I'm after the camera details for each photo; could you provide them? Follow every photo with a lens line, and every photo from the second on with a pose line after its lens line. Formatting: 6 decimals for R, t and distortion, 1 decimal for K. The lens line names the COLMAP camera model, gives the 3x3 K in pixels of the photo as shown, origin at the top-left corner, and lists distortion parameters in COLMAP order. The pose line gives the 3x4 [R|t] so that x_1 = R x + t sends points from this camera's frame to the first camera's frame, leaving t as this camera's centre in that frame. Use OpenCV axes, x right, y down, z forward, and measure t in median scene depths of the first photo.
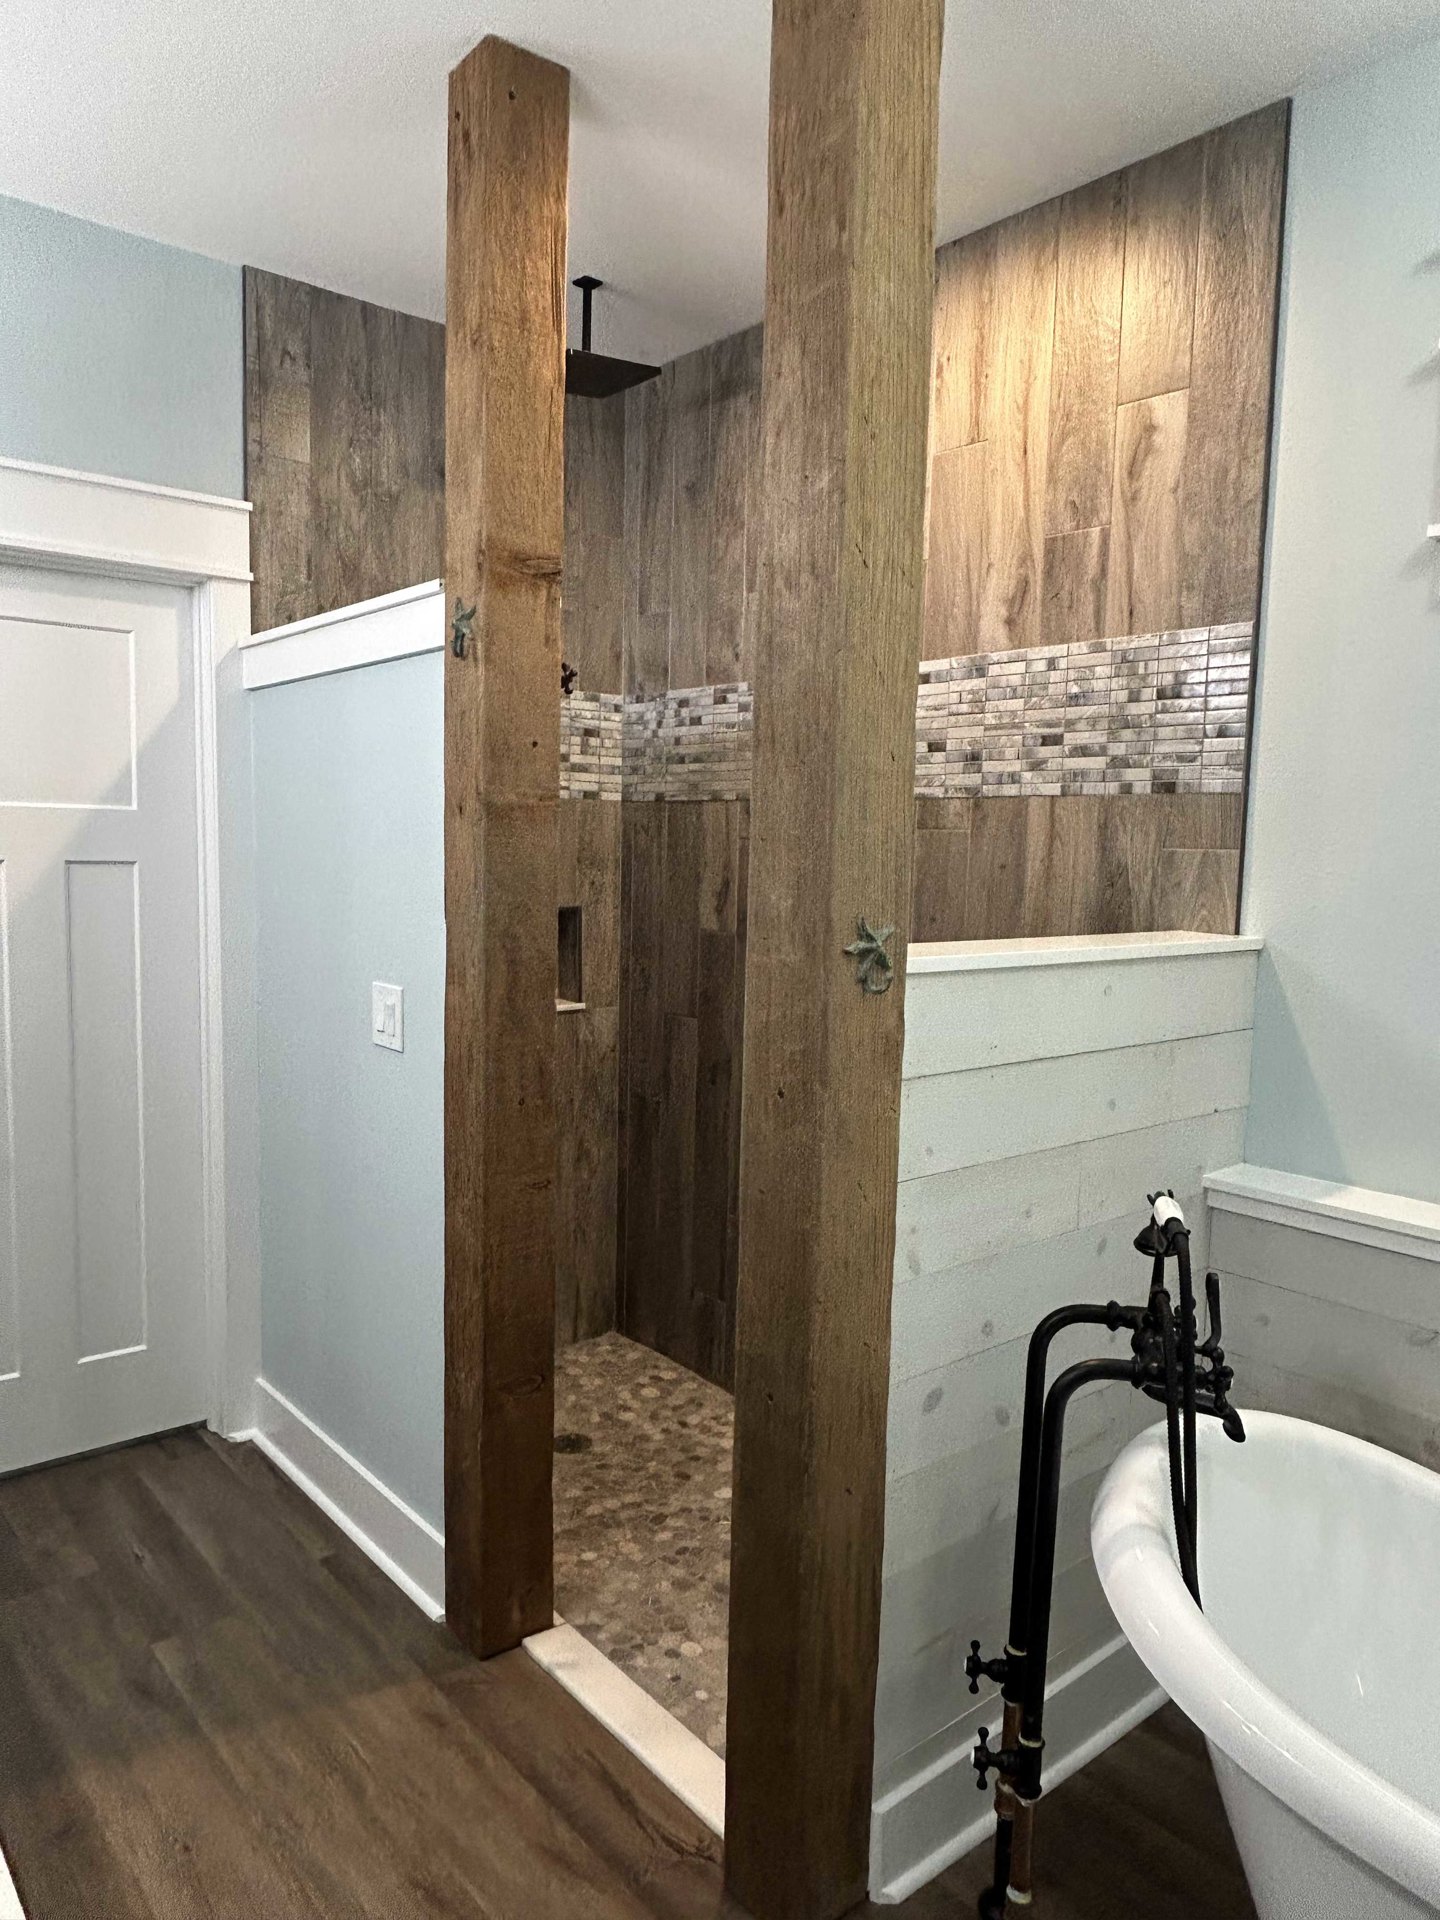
lens RADIAL K [[1268.7, 0, 727.7], [0, 1268.7, 967.8], [0, 0, 1]] dist [0.000988, -0.009007]
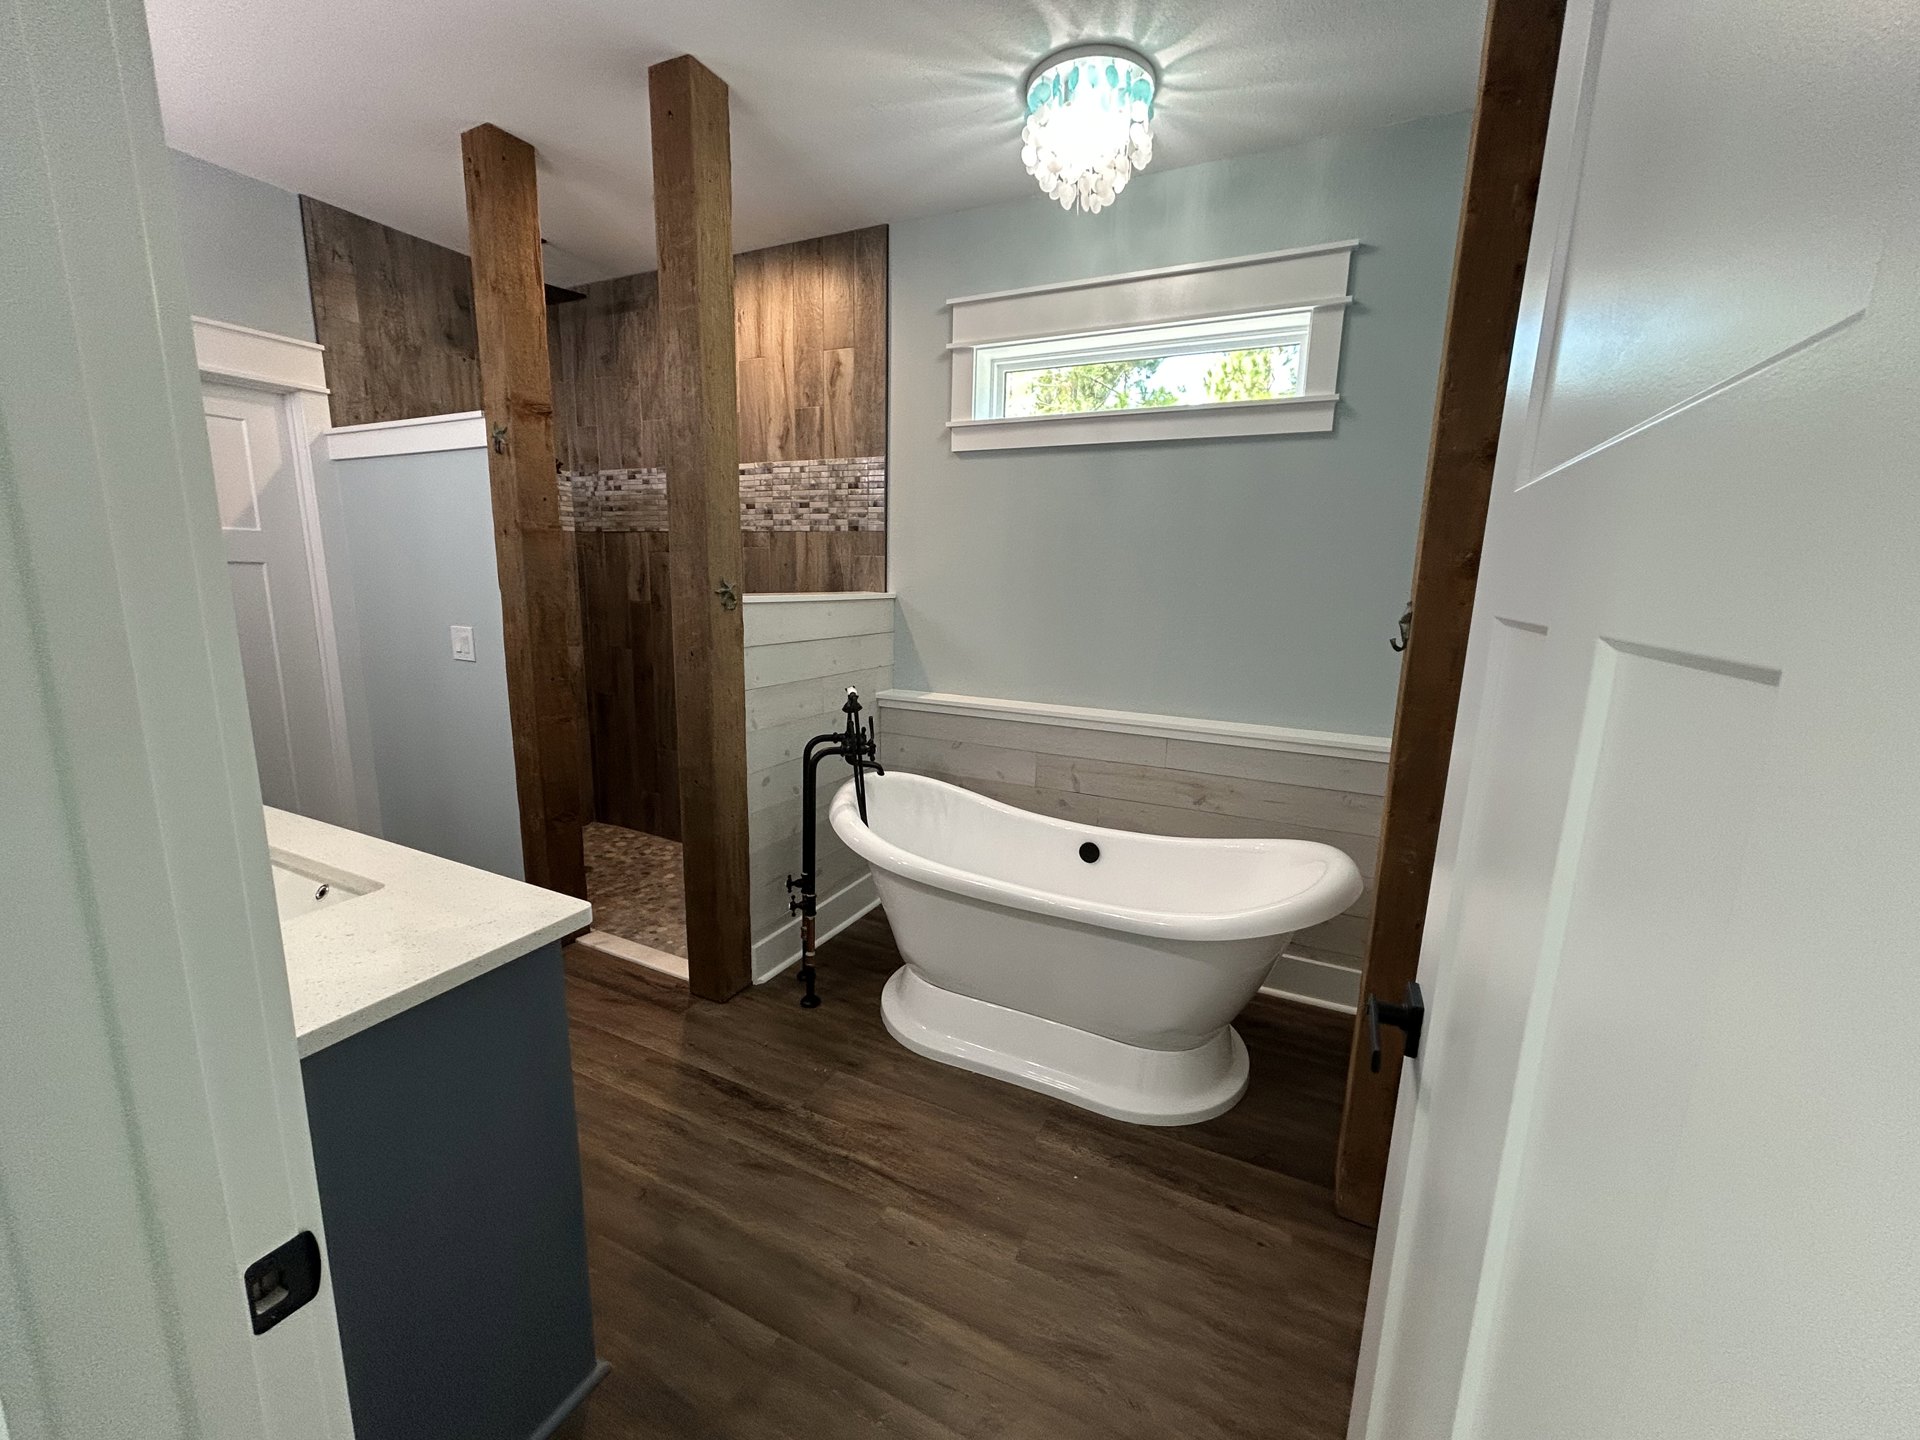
lens RADIAL K [[767.7, 0, 958.7], [0, 767.7, 714.8], [0, 0, 1]] dist [0.000063, -0.000163]
pose [[0.915405, -0.077064, 0.395089, -0.052297], [0.039848, 0.994030, 0.101566, 0.057488], [-0.400557, -0.077230, 0.913011, -0.351678]]
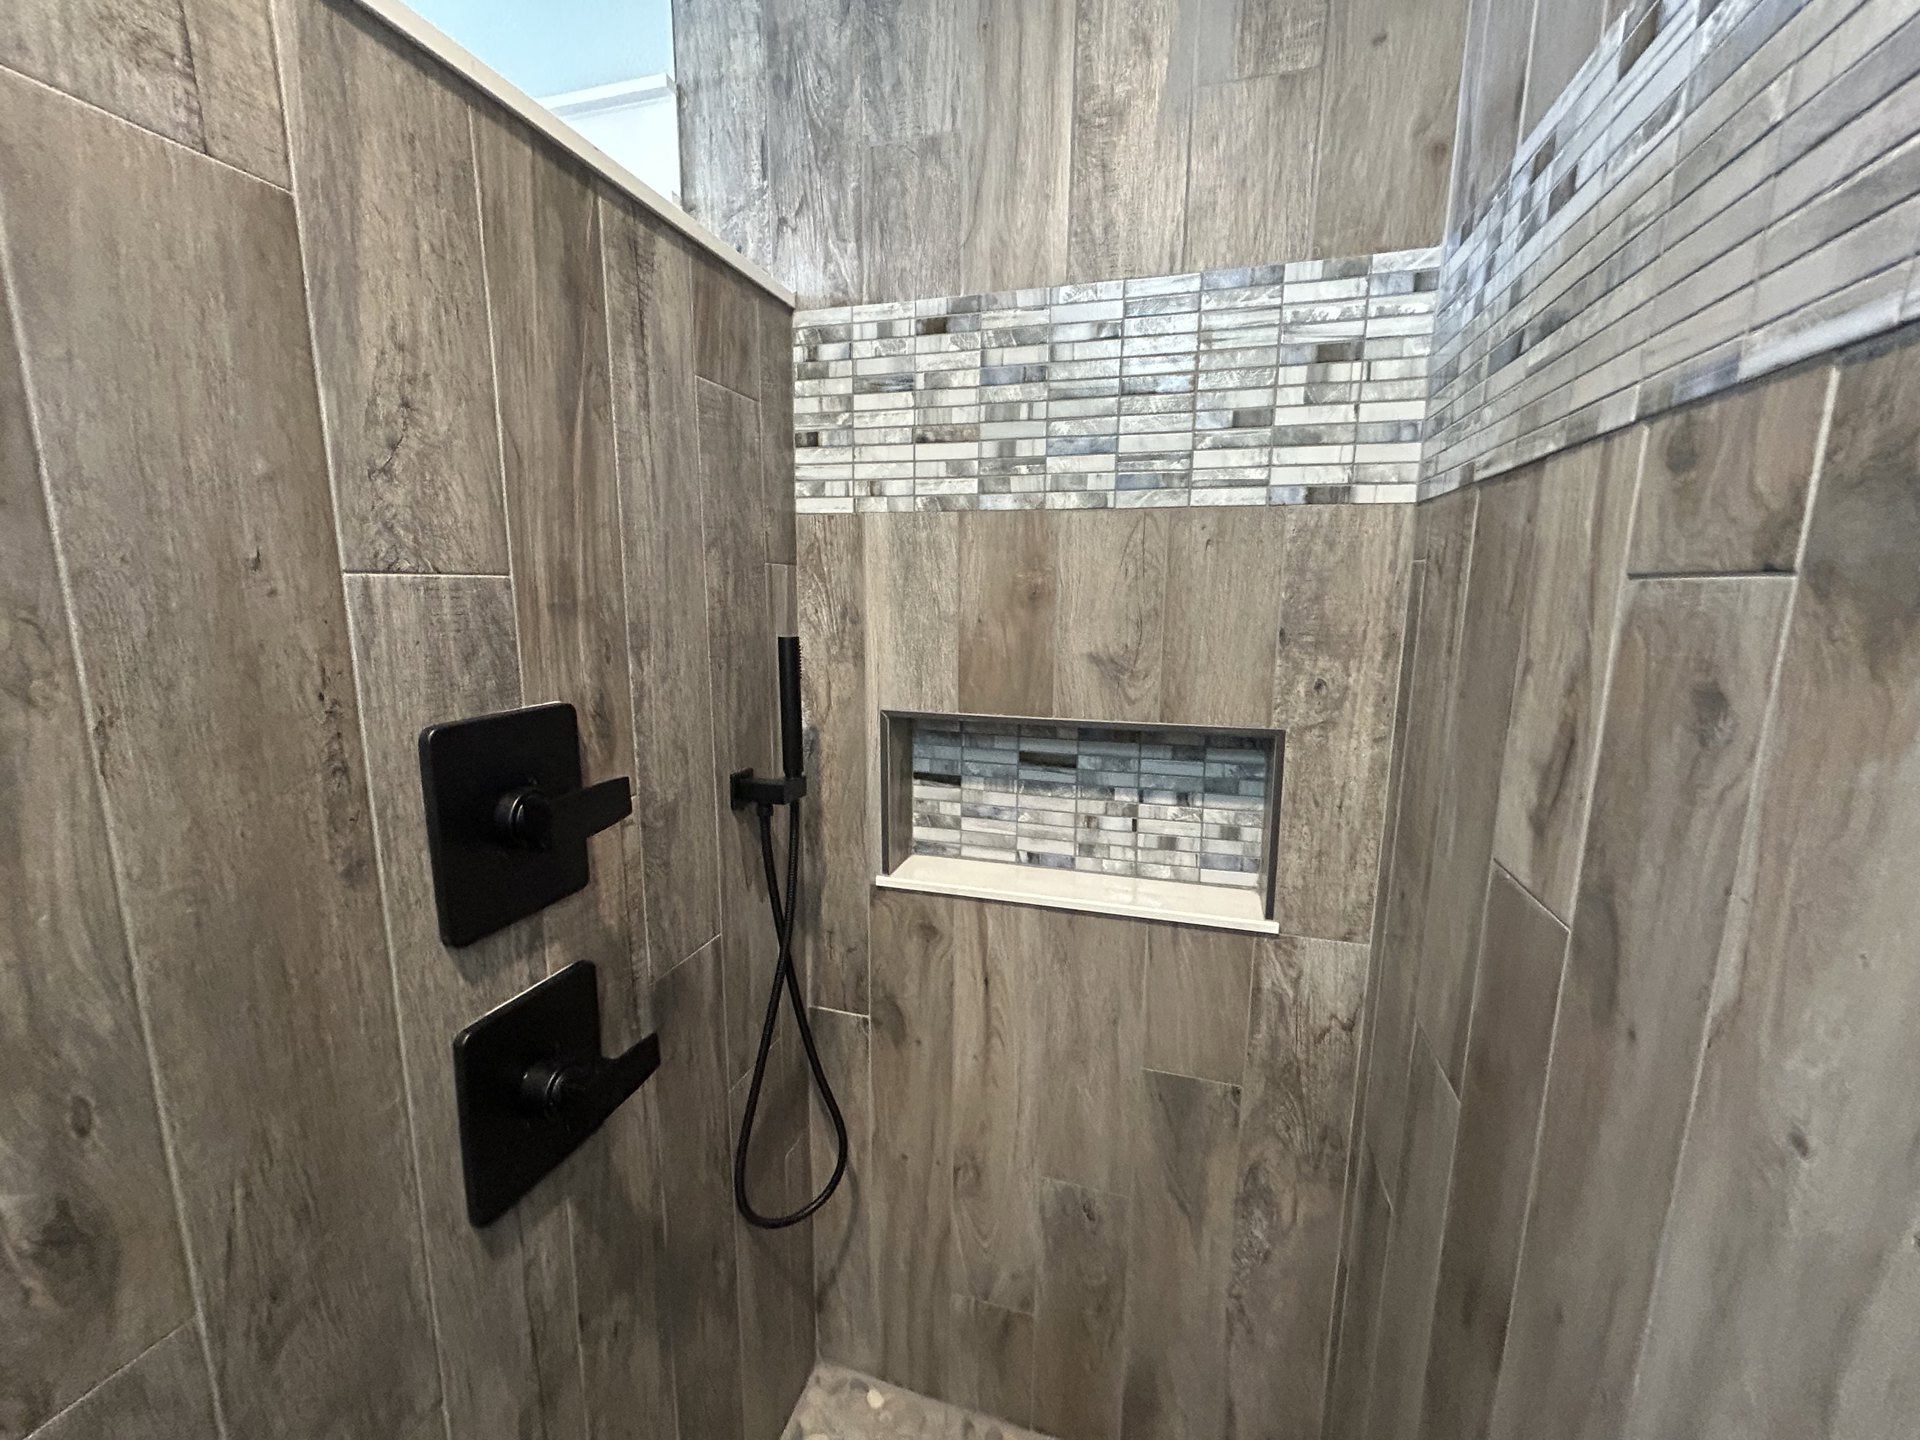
lens RADIAL K [[767.7, 0, 966.5], [0, 767.7, 719.3], [0, 0, 1]] dist [0.000063, -0.000163]
pose [[0.548894, 0.122461, -0.826873, 0.086959], [-0.080421, 0.992358, 0.093584, -0.101692], [0.832014, 0.015130, 0.554548, 1.060103]]
